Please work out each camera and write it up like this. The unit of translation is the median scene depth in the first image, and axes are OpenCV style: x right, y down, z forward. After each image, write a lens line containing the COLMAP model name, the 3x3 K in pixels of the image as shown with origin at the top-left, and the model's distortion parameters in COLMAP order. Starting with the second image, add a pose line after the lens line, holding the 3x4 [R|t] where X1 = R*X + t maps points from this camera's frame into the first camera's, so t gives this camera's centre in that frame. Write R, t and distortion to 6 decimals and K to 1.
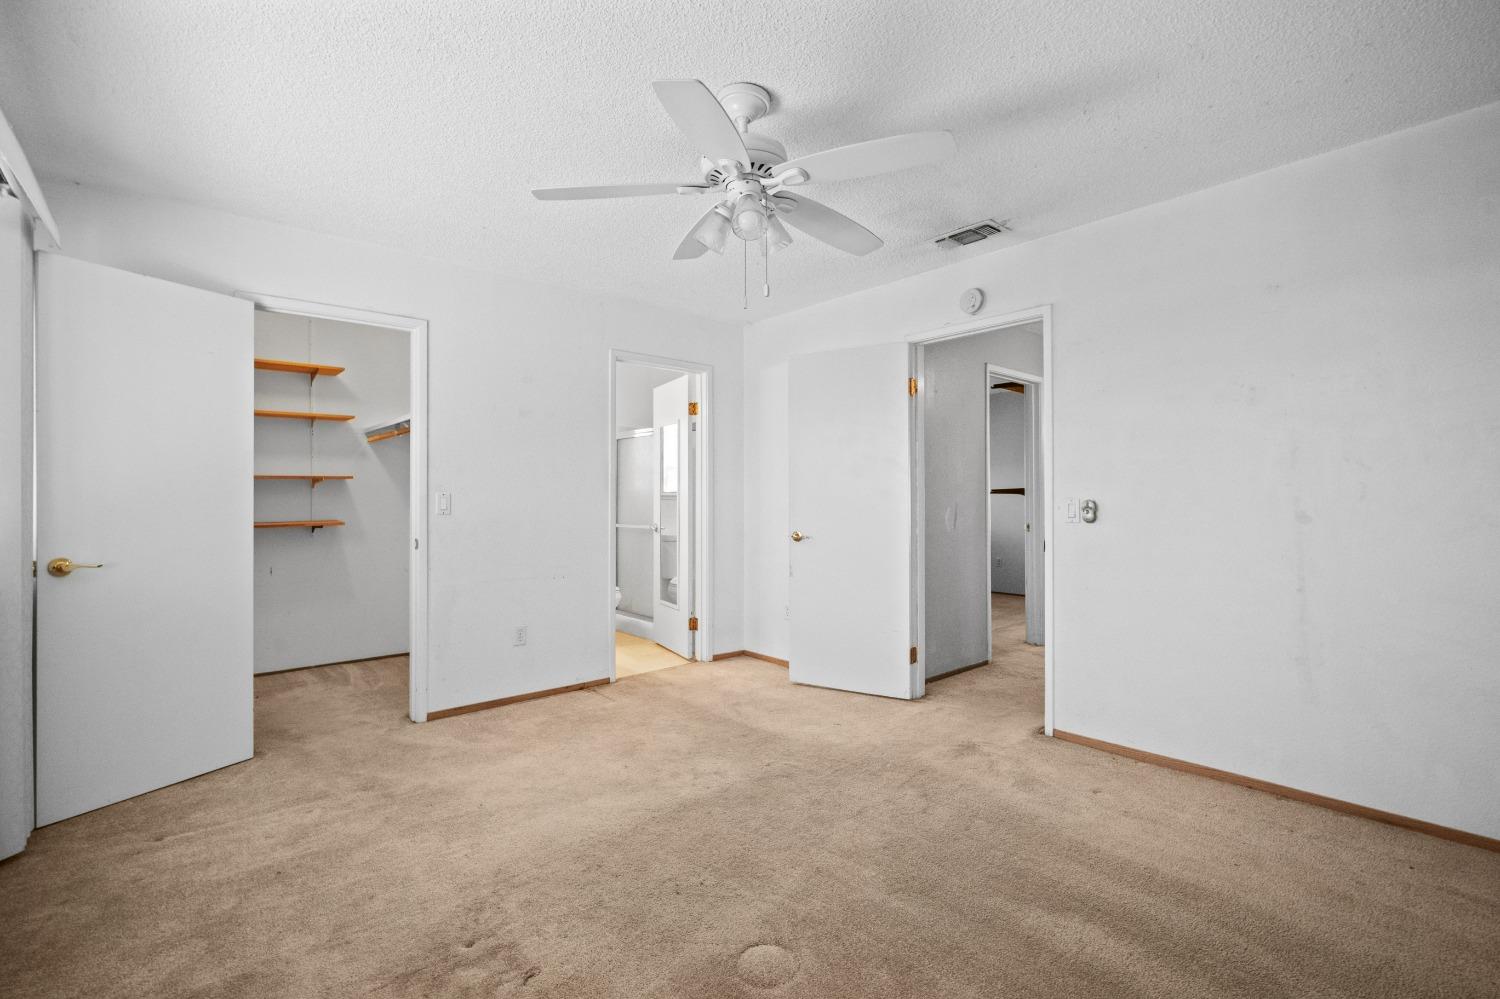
lens RADIAL K [[672.6, 0, 764.3], [0, 672.6, 503.9], [0, 0, 1]] dist [-0.003532, 0.000795]
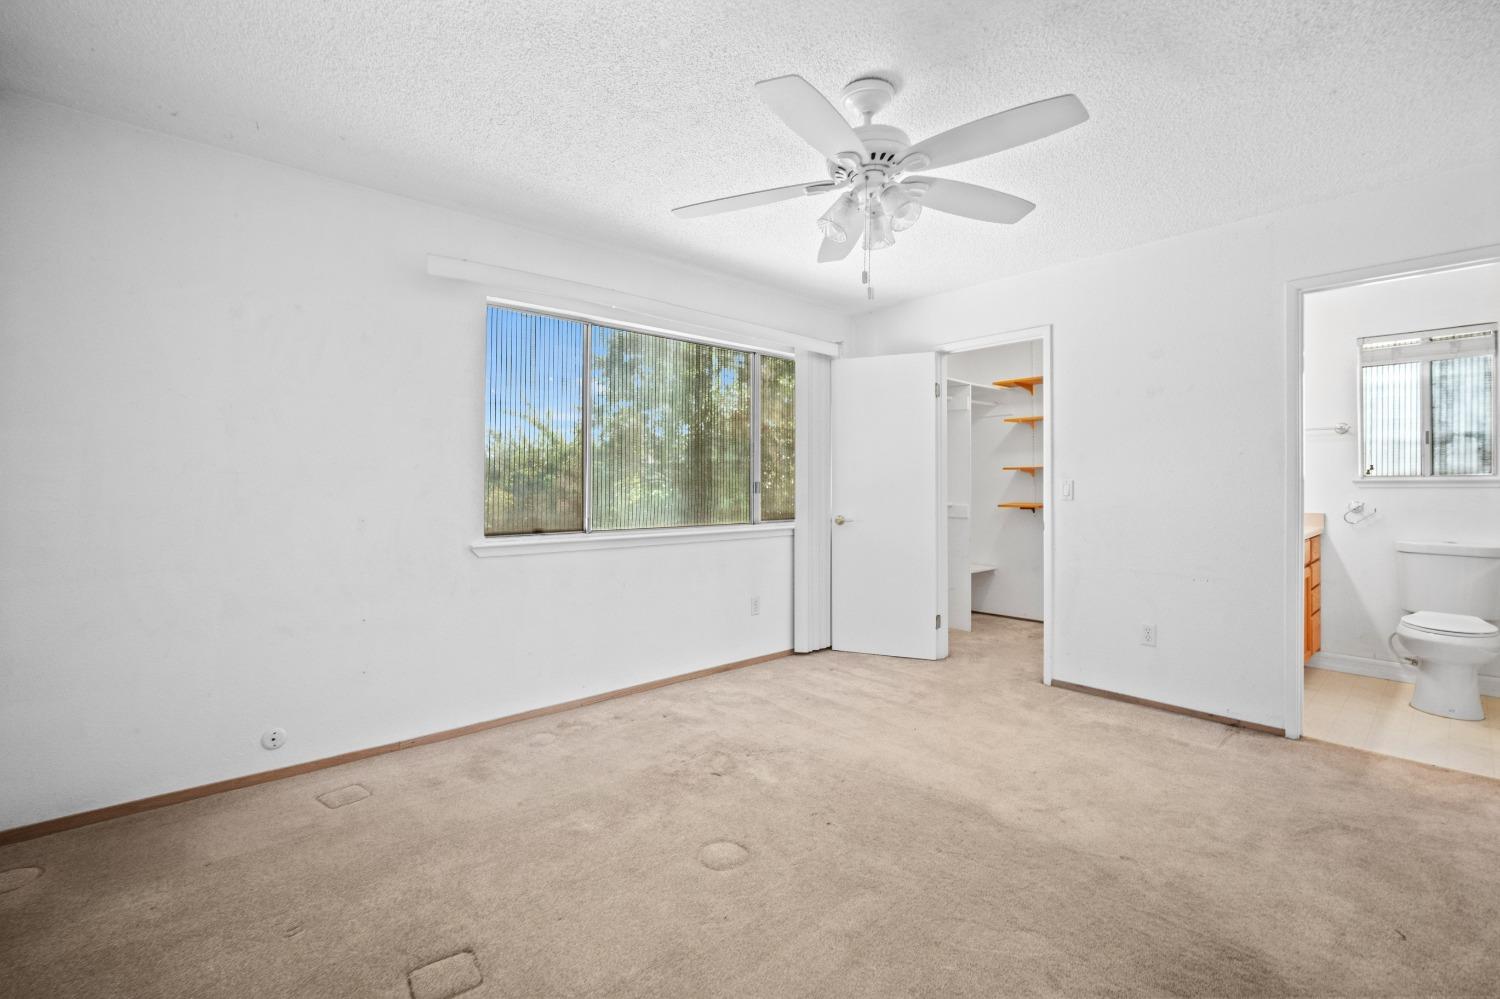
lens RADIAL K [[672.6, 0, 753.1], [0, 672.6, 489.1], [0, 0, 1]] dist [-0.003532, 0.000795]
pose [[-0.008661, 0.003053, -0.999958, 0.662002], [-0.010365, 0.999941, 0.003143, 0.000981], [0.999909, 0.010391, -0.008629, 0.562117]]
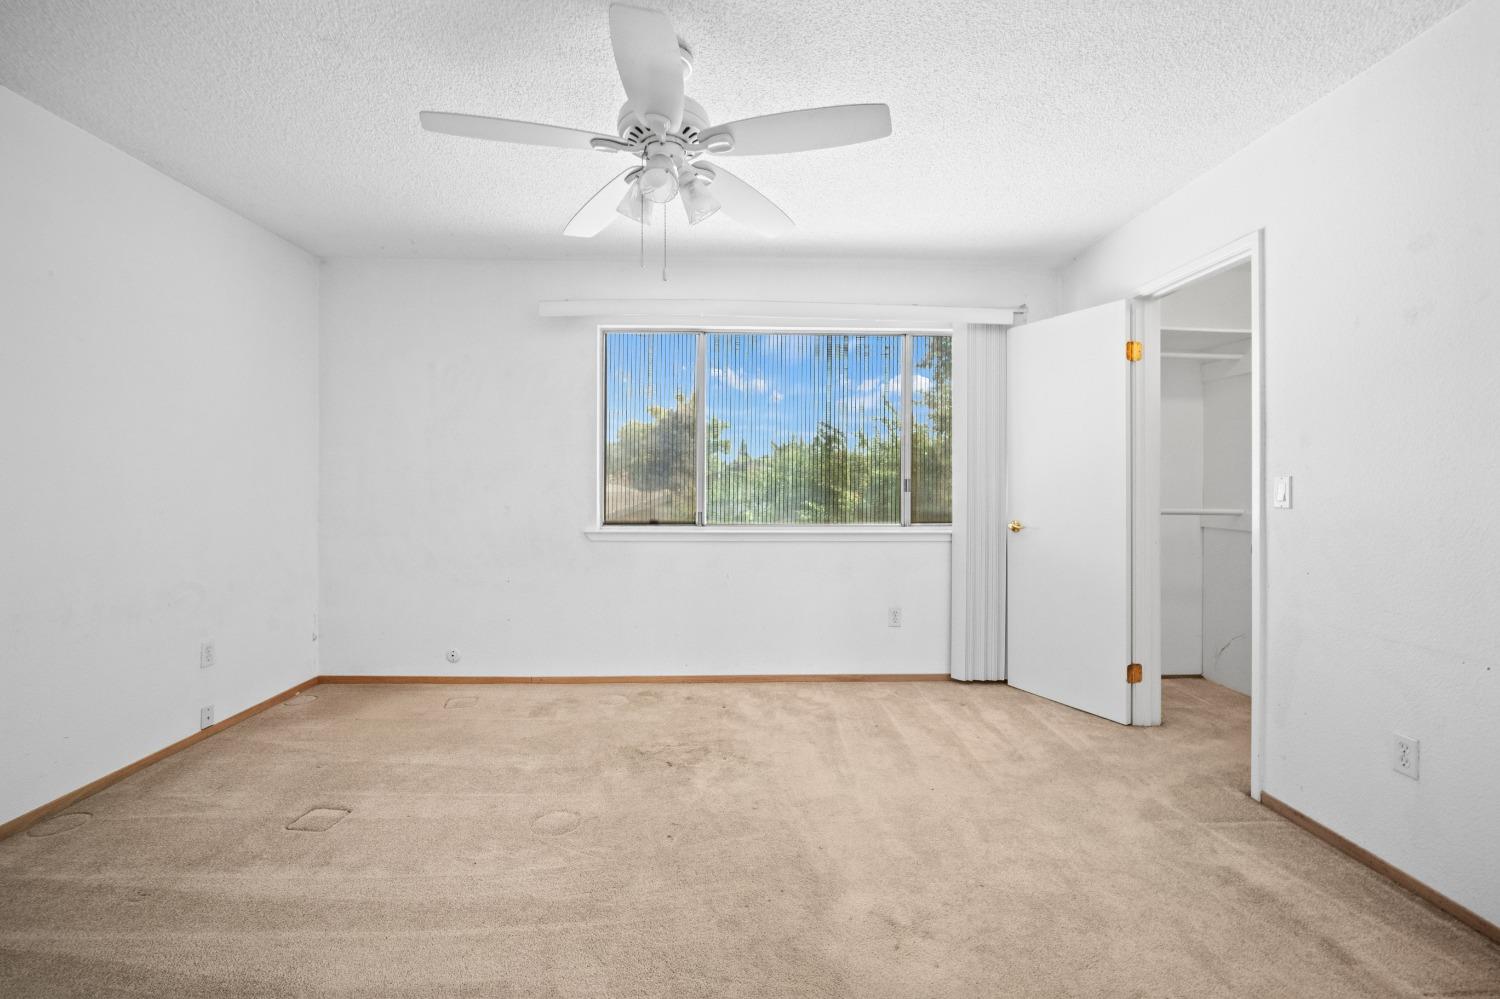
lens RADIAL K [[672.6, 0, 739.7], [0, 672.6, 485.3], [0, 0, 1]] dist [-0.003532, 0.000795]
pose [[-0.660836, -0.000866, -0.750530, 0.409832], [-0.012211, 0.999879, 0.009598, -0.005760], [0.750431, 0.015507, -0.660767, 1.143638]]
